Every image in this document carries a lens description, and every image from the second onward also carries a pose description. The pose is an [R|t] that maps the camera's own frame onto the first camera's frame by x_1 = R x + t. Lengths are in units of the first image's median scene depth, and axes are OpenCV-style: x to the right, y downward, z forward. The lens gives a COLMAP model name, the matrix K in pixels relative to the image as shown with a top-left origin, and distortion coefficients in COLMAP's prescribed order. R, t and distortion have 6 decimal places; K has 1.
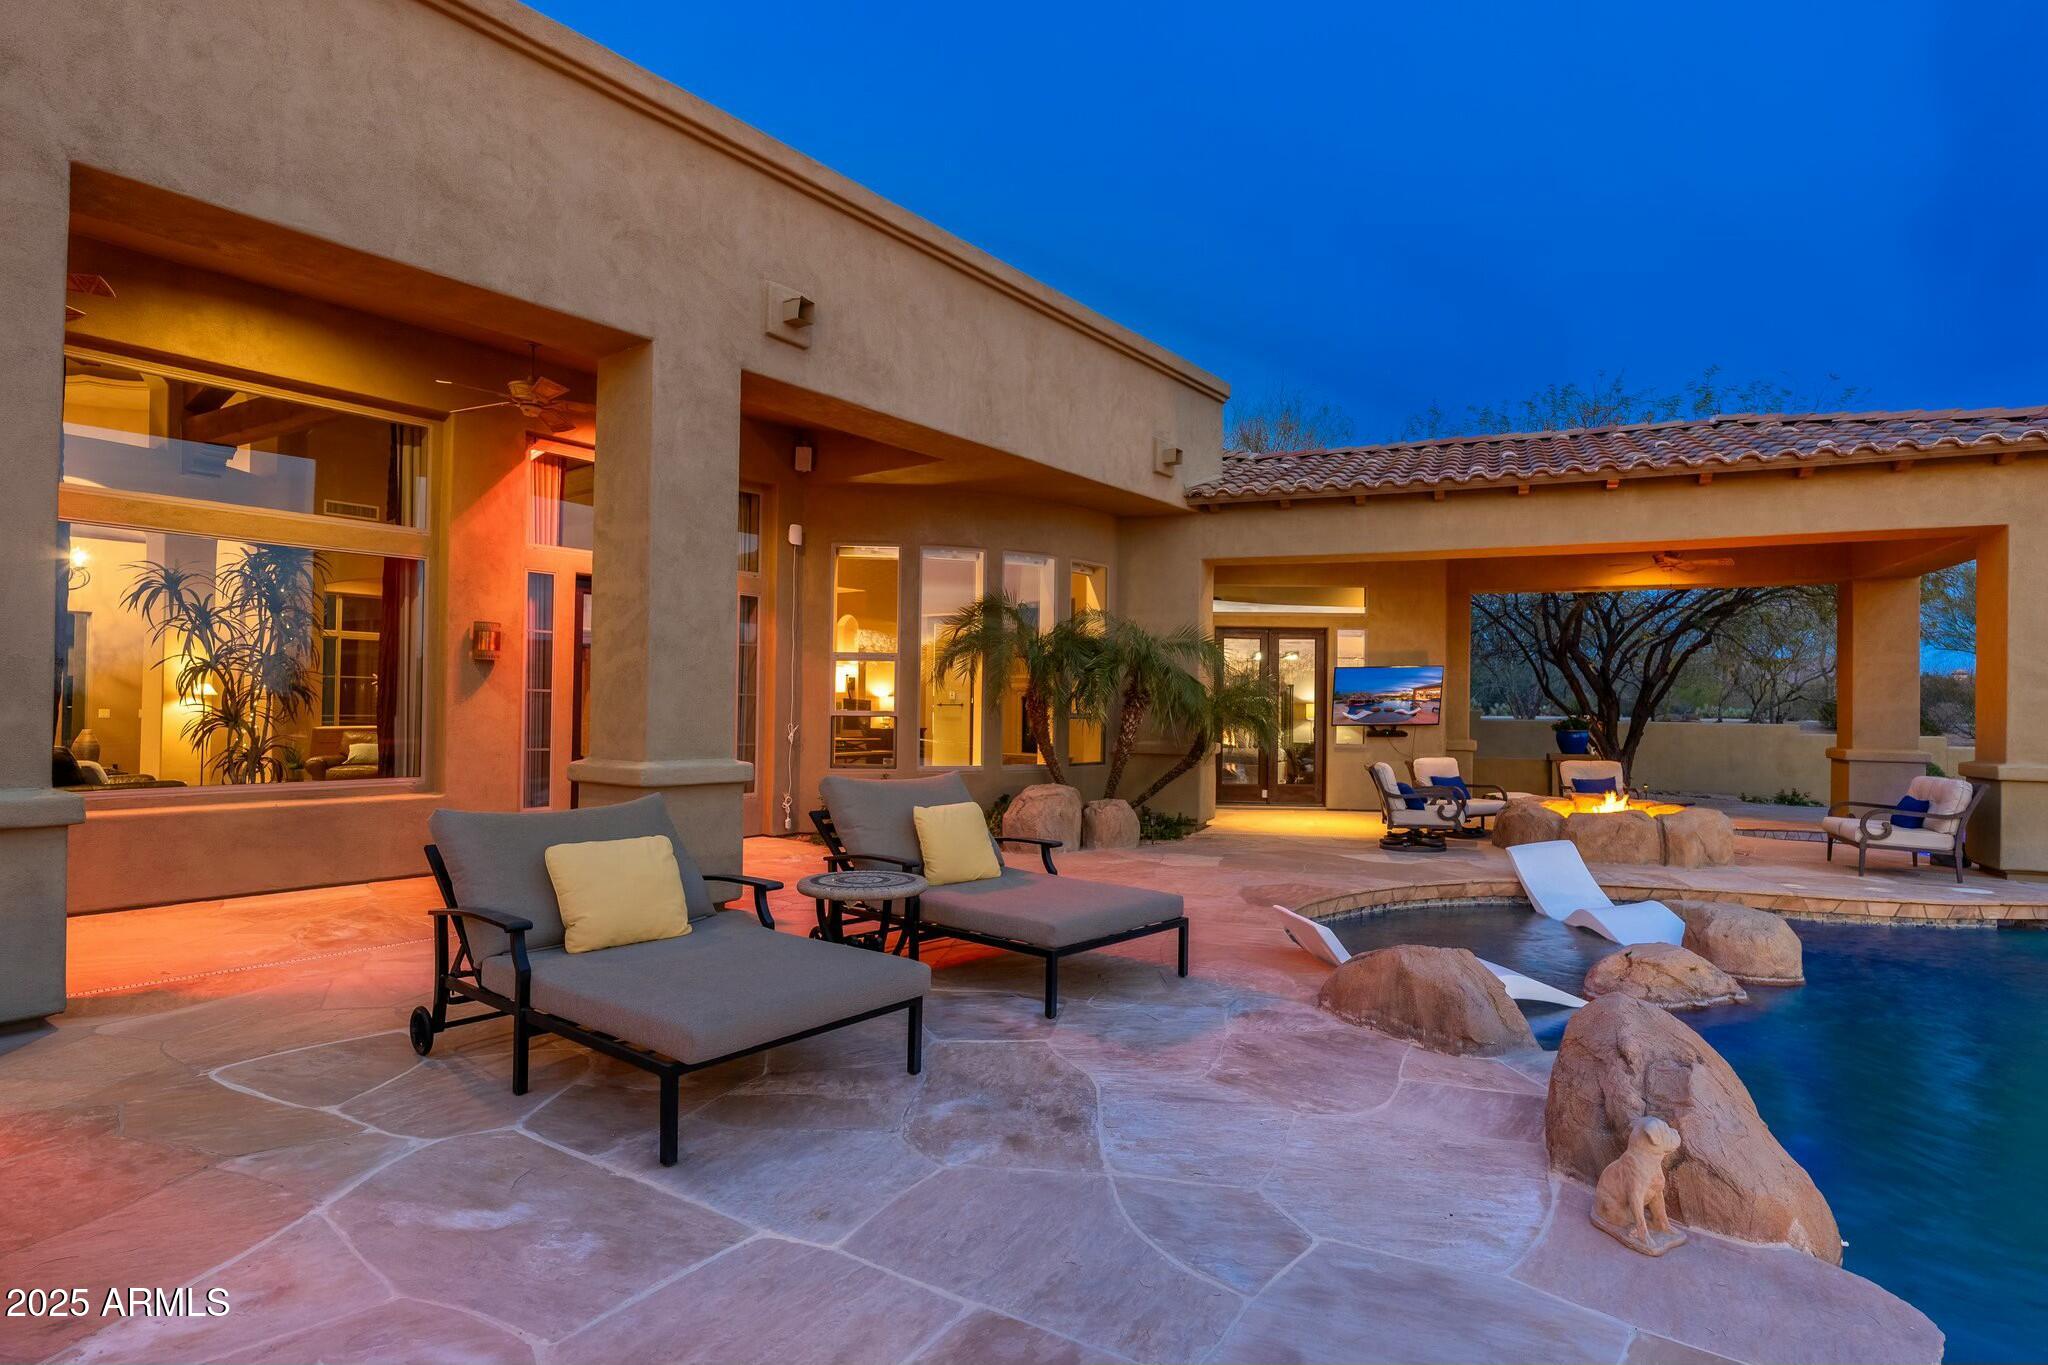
lens RADIAL K [[1051.4, 0, 1019.8], [0, 1051.4, 690.4], [0, 0, 1]] dist [-0.001535, 0.000850]
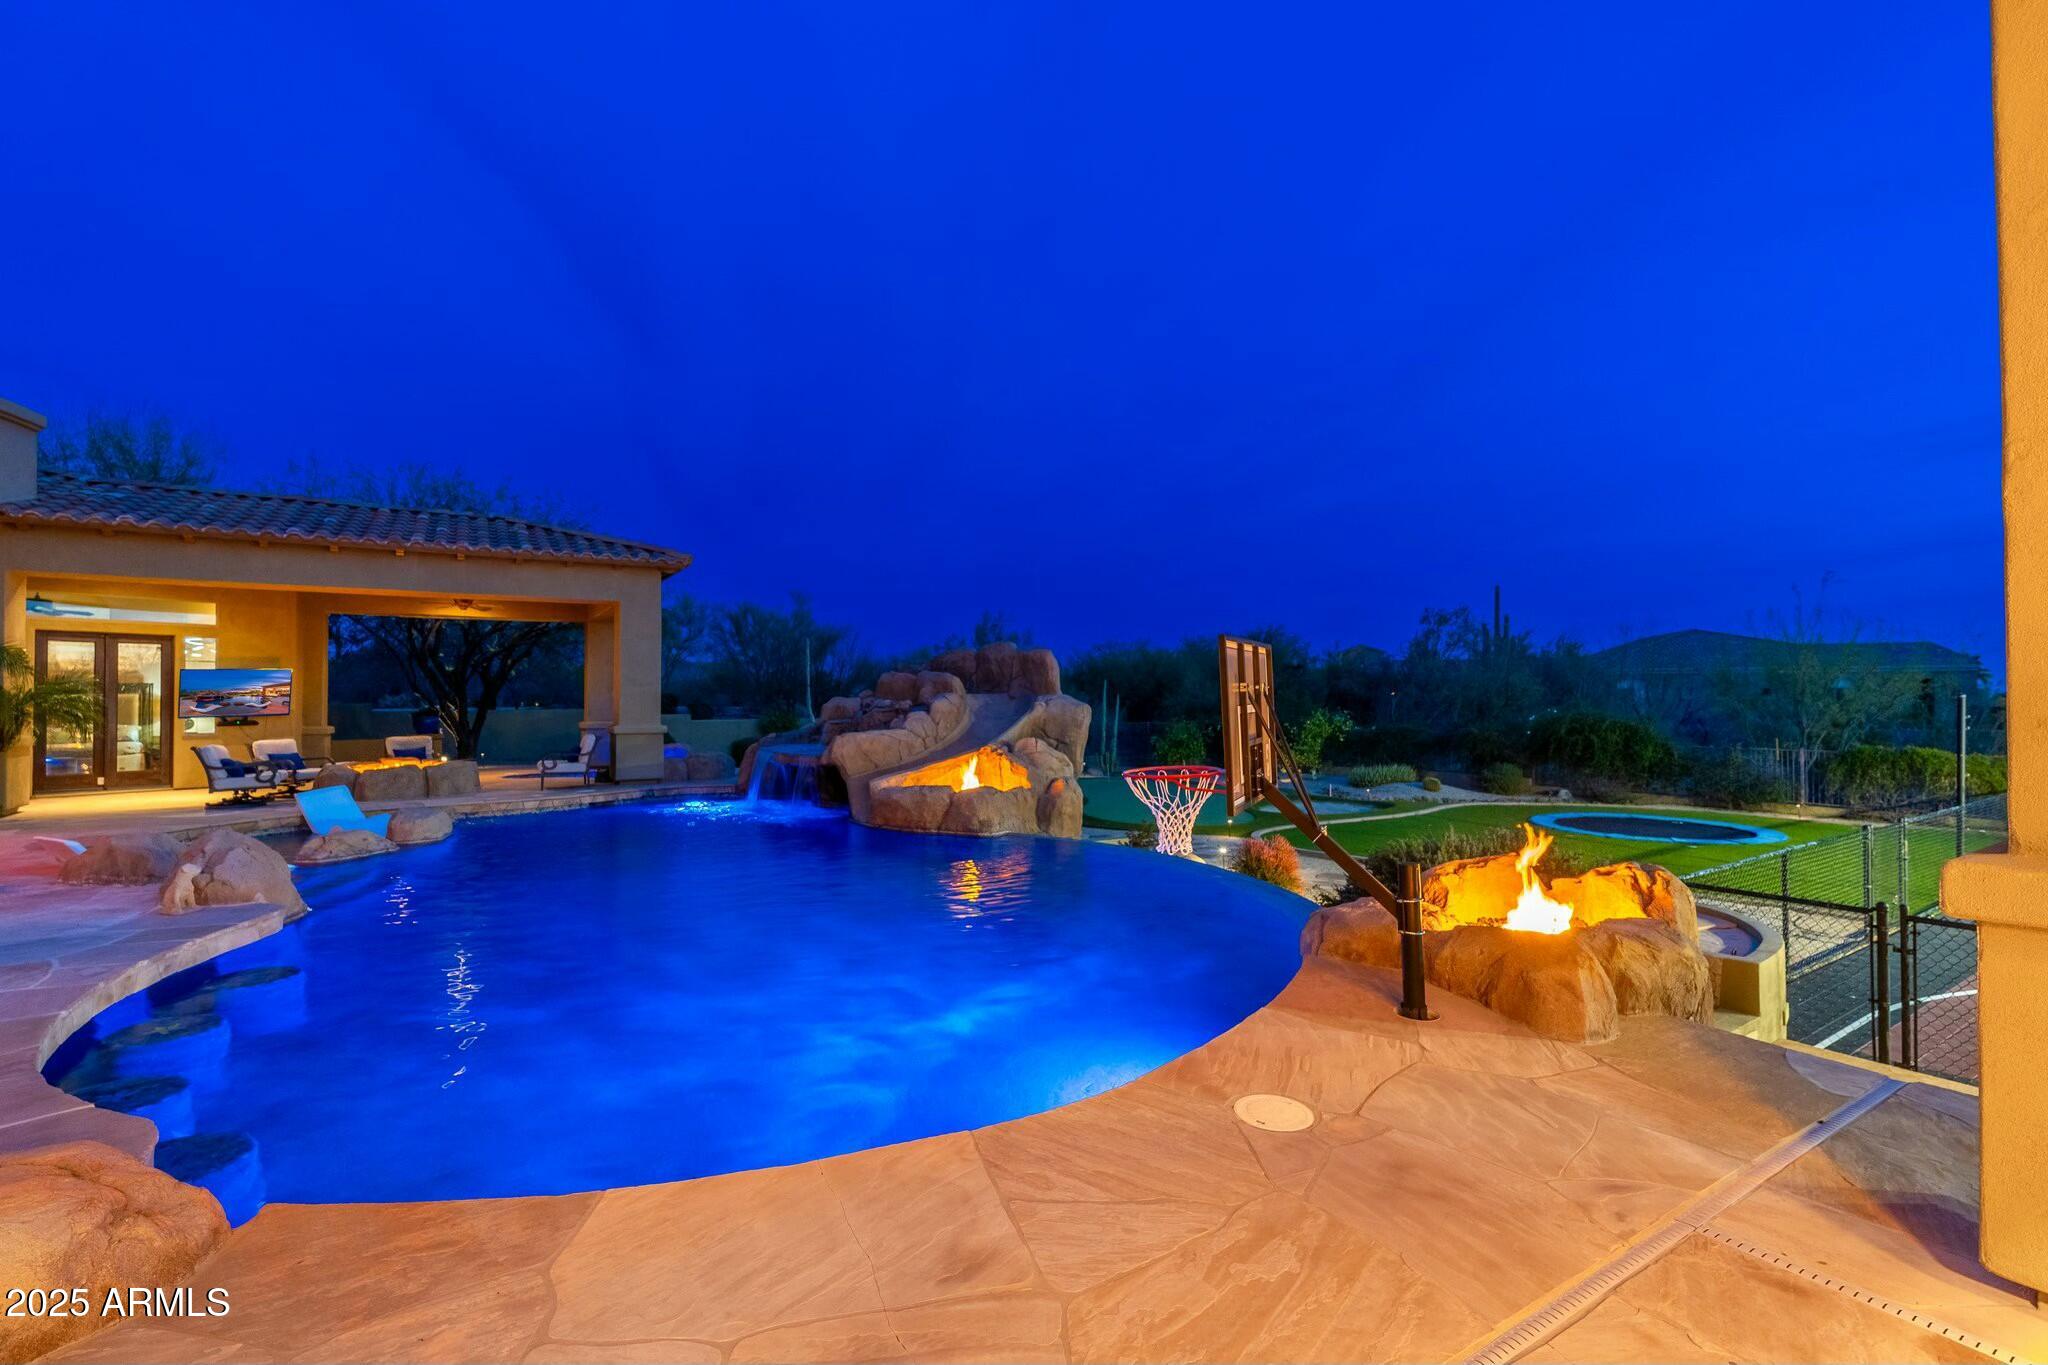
lens RADIAL K [[900.9, 0, 1027.2], [0, 900.9, 687.4], [0, 0, 1]] dist [-0.006012, 0.001574]
pose [[0.557912, -0.003478, 0.829893, -0.013137], [0.001872, 0.999994, 0.002933, -0.003143], [-0.829898, -0.000083, 0.557915, -0.523593]]
